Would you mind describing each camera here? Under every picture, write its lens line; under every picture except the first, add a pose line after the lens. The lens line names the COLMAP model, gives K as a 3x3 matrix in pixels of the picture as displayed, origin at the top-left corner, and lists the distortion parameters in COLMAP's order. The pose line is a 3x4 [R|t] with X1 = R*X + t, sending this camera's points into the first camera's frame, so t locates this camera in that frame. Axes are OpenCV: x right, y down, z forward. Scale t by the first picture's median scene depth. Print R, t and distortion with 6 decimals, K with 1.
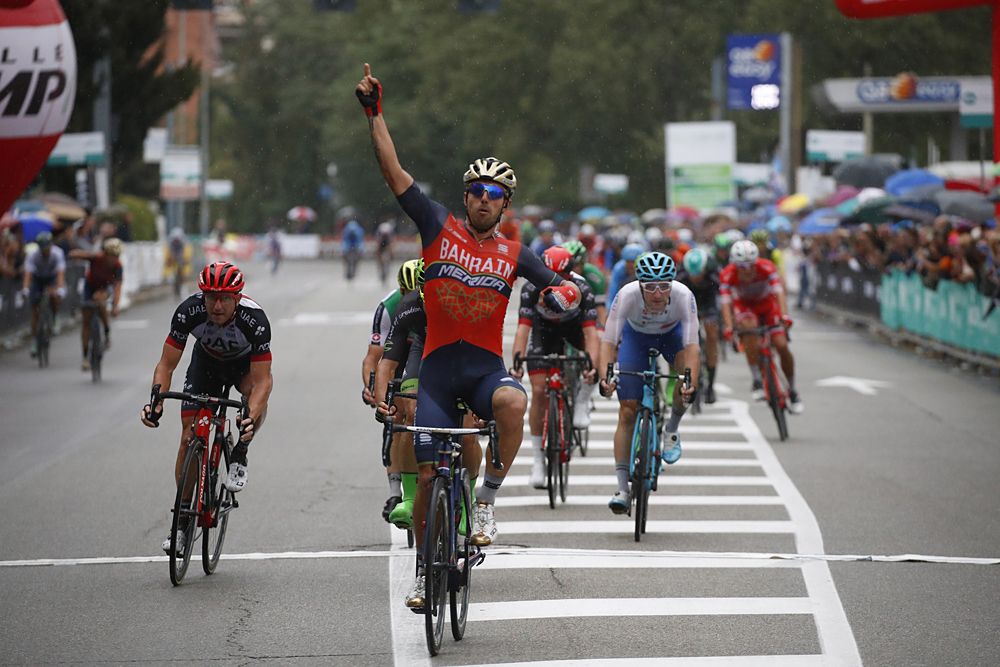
lens RADIAL K [[3732.4, 0, 522.1], [0, 3732.4, 348.1], [0, 0, 1]] dist [1.769301, 0.000000]
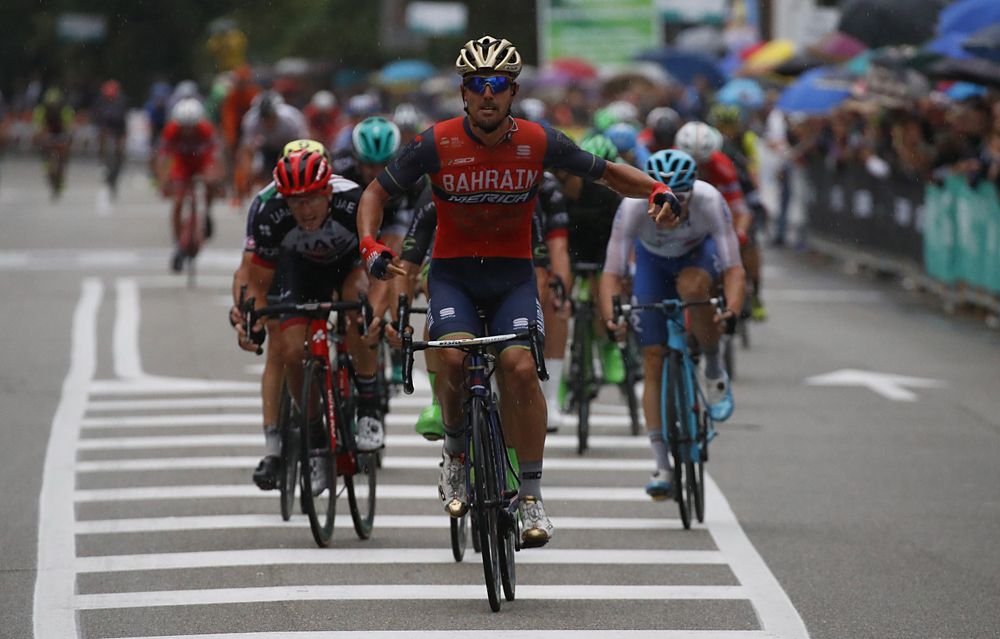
lens RADIAL K [[3797.8, 0, 459.4], [0, 3797.8, 309.4], [0, 0, 1]] dist [0.828980, 0.000000]
pose [[0.999413, 0.002255, -0.034178, 0.045646], [-0.001768, 0.999897, 0.014263, -0.009014], [0.034206, -0.014194, 0.999314, 0.433279]]
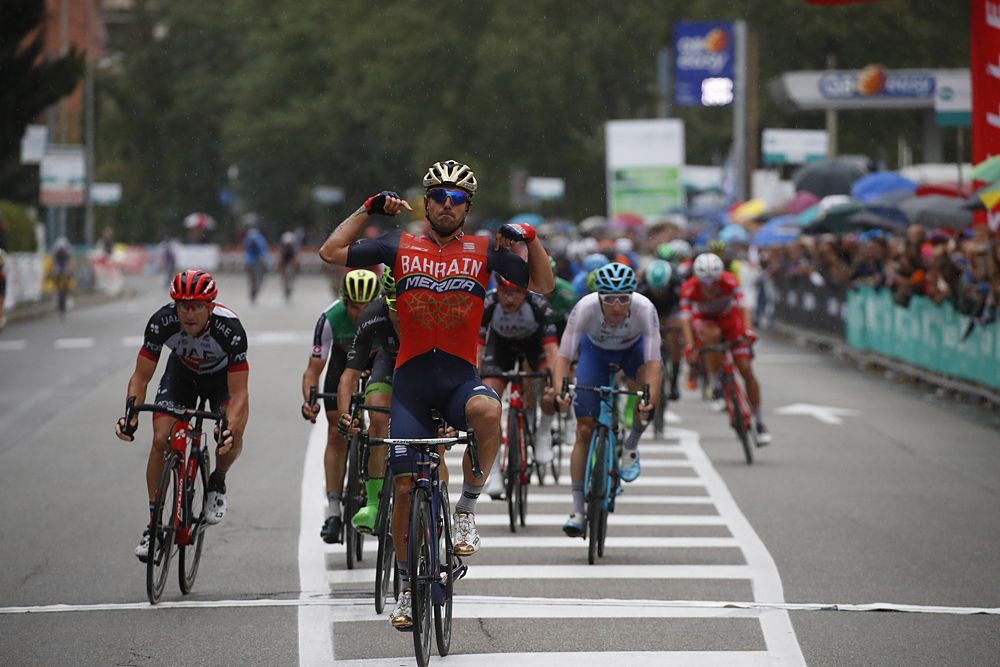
lens RADIAL K [[3687.8, 0, 497.9], [0, 3687.8, 337.4], [0, 0, 1]] dist [1.671586, 0.000000]
pose [[1.000000, -0.000138, -0.000579, 0.012714], [0.000136, 0.999993, -0.003684, -0.004941], [0.000580, 0.003684, 0.999993, 0.115578]]
